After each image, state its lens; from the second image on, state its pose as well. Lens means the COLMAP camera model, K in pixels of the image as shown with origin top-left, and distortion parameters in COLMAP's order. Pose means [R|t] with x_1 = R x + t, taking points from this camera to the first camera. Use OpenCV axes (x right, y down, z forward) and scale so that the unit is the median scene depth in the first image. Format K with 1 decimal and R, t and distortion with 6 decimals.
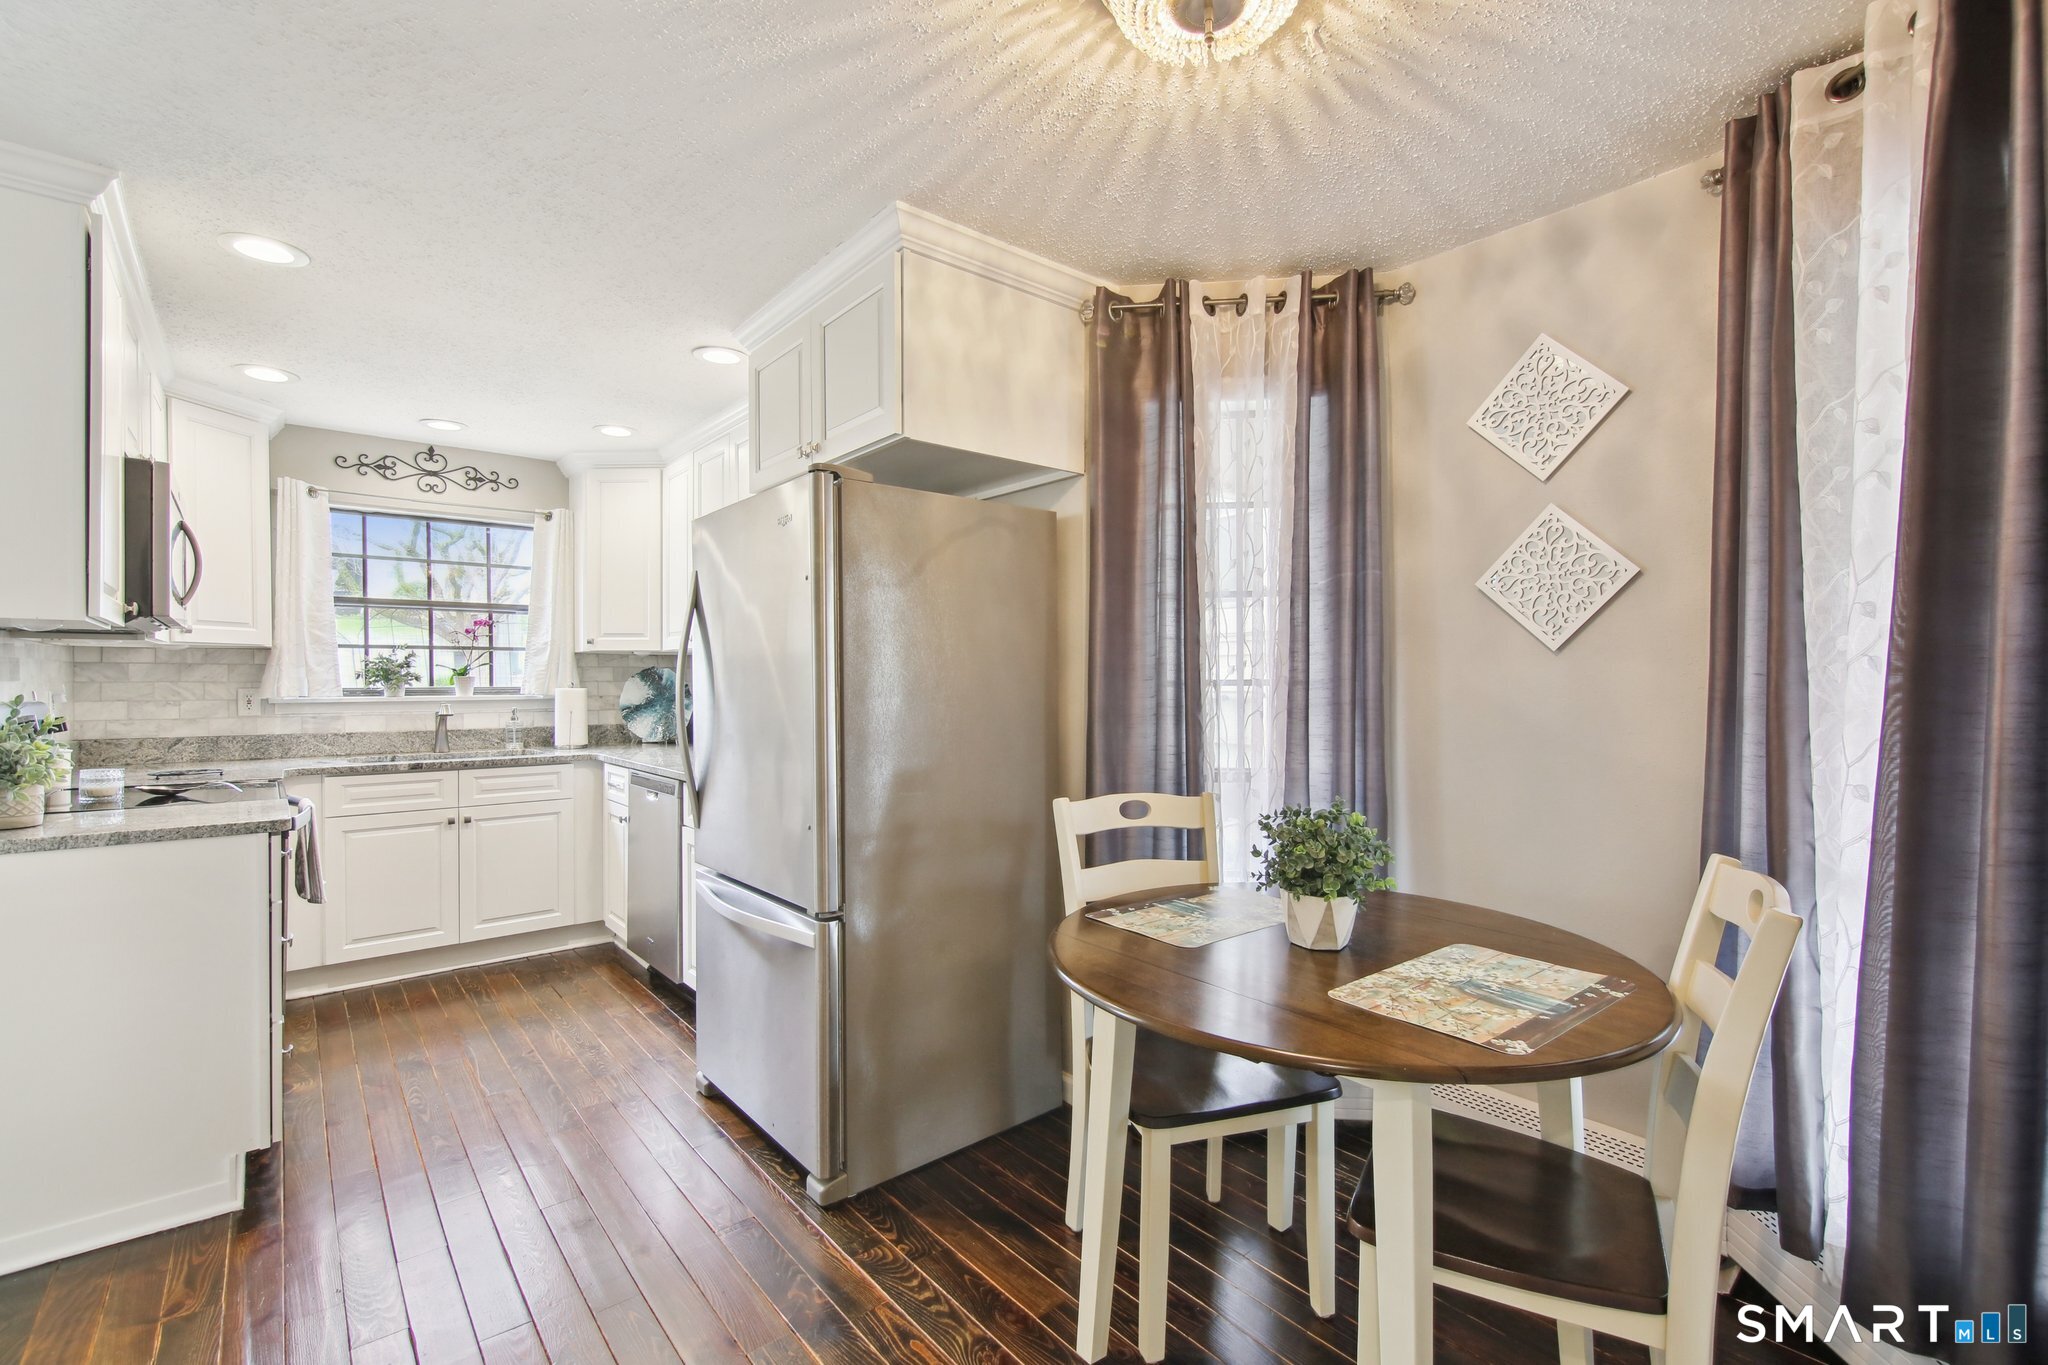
lens RADIAL K [[892.9, 0, 1032.7], [0, 892.9, 680.4], [0, 0, 1]] dist [0.001531, -0.003698]
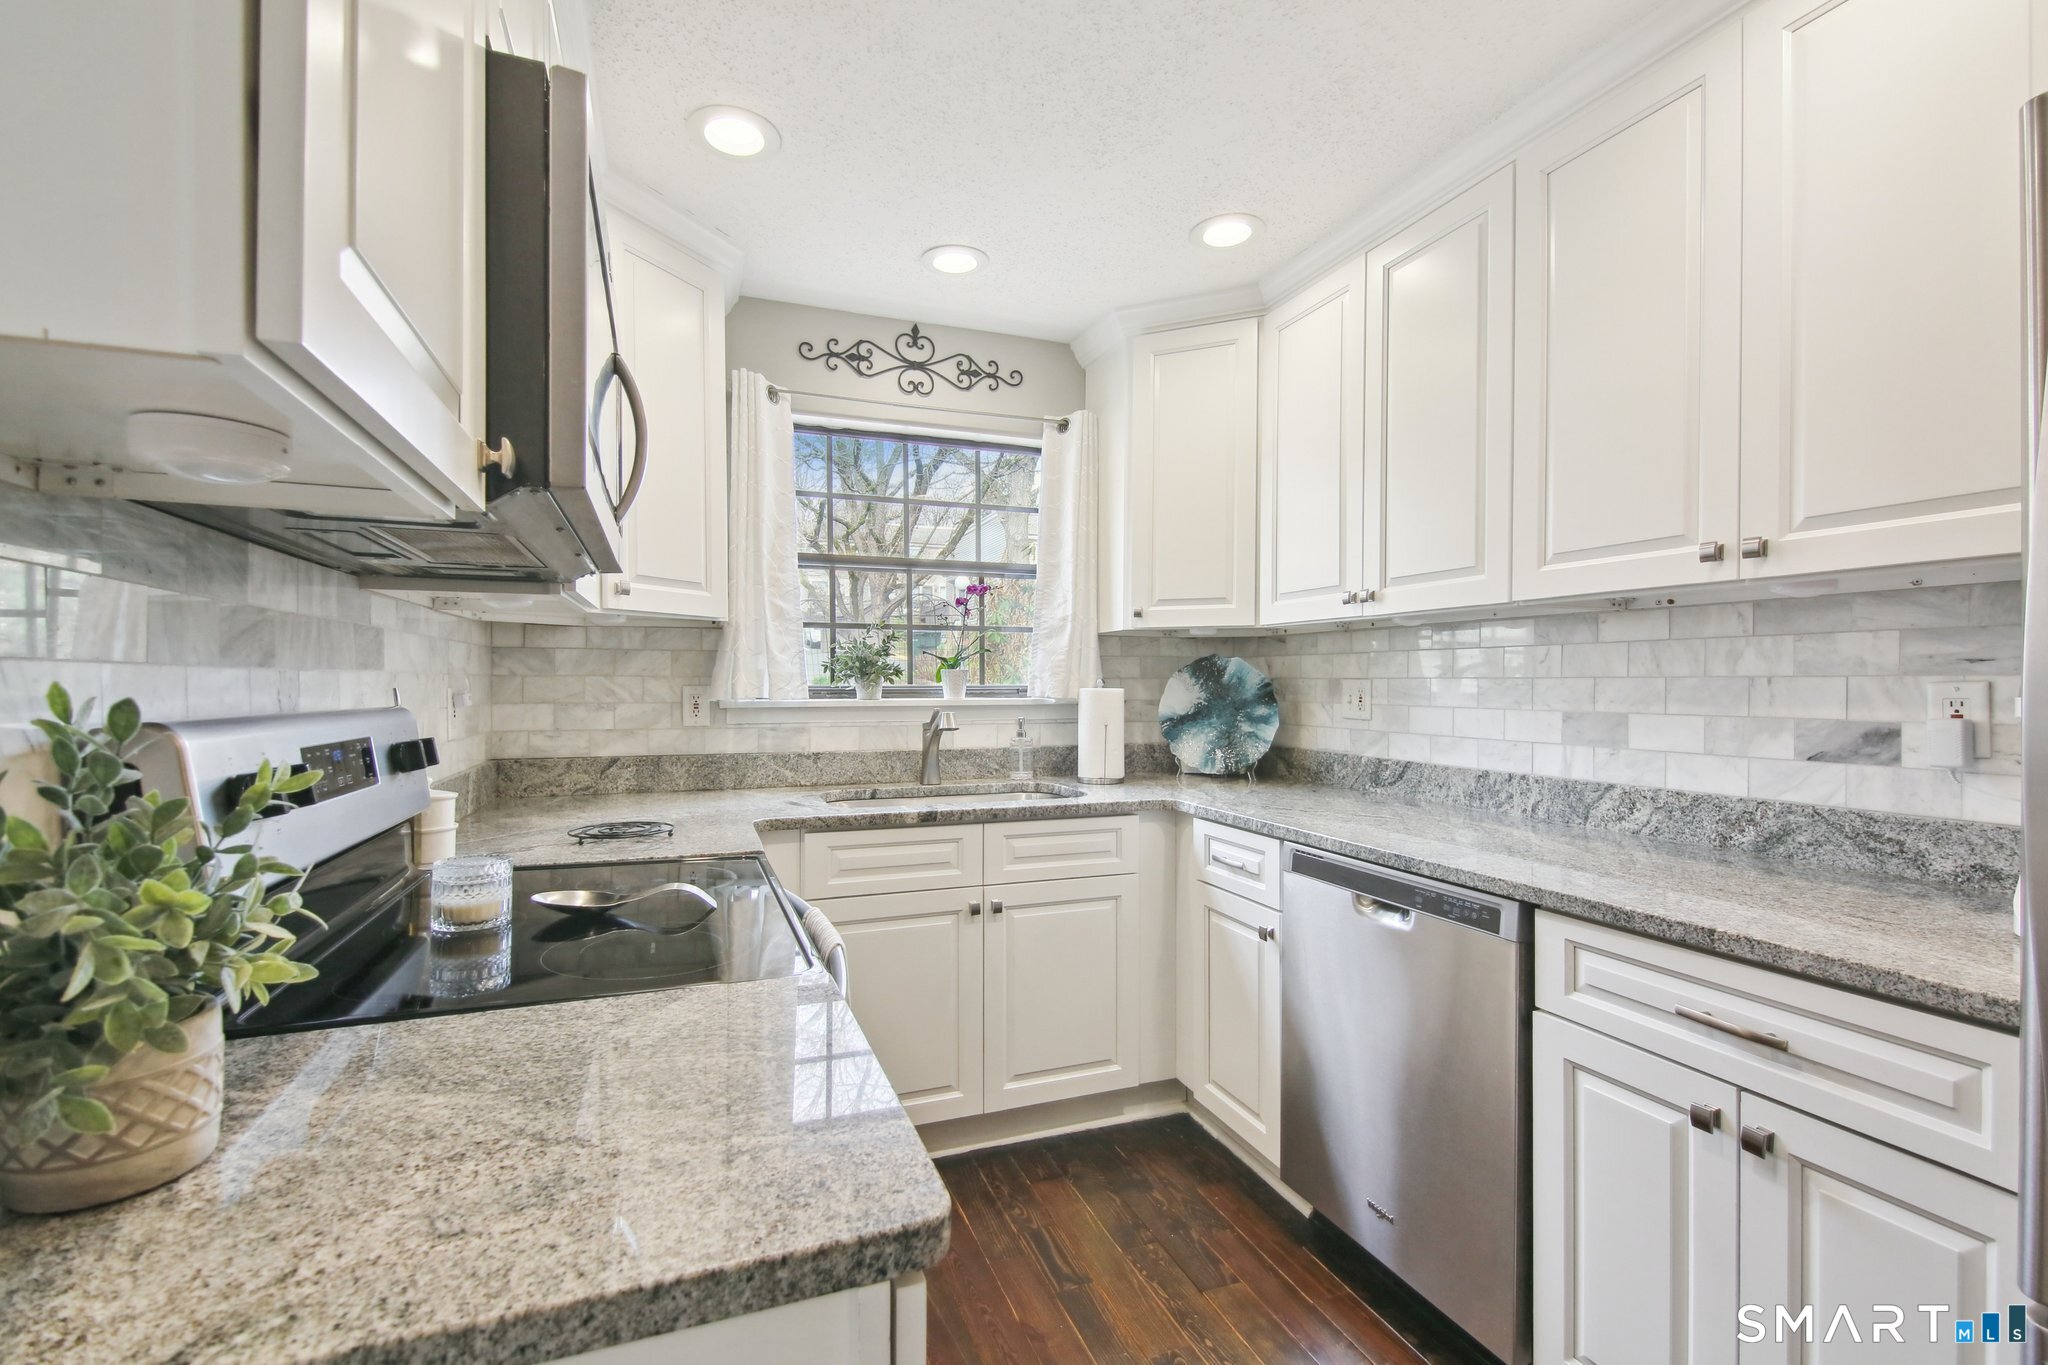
lens RADIAL K [[892.9, 0, 1015.7], [0, 892.9, 683.3], [0, 0, 1]] dist [0.001531, -0.003698]
pose [[0.940852, 0.003131, -0.338804, -0.414308], [-0.003063, 0.999995, 0.000735, 0.005716], [0.338805, 0.000346, 0.940857, 0.436950]]
